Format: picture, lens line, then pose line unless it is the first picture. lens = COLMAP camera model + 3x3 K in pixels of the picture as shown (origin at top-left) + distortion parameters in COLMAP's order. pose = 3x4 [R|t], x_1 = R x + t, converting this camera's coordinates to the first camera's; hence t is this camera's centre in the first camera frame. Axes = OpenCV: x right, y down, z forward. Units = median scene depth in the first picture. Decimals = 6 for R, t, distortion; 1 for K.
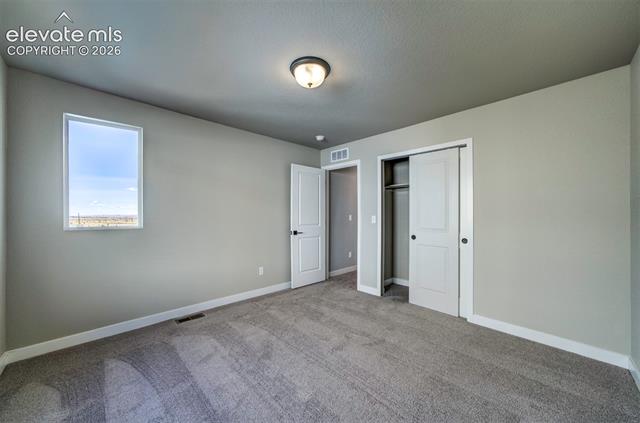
lens RADIAL K [[235.5, 0, 323.5], [0, 235.5, 211.0], [0, 0, 1]] dist [0.003032, 0.001575]
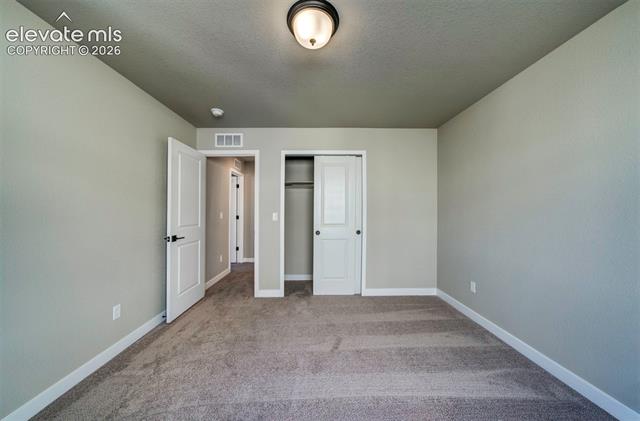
lens RADIAL K [[214.3, 0, 323.3], [0, 214.3, 208.4], [0, 0, 1]] dist [-0.000797, 0.000445]
pose [[0.696308, 0.009716, 0.717677, -0.266960], [-0.004523, 0.999948, -0.009148, 0.009747], [-0.717729, 0.003124, 0.696316, 0.264675]]
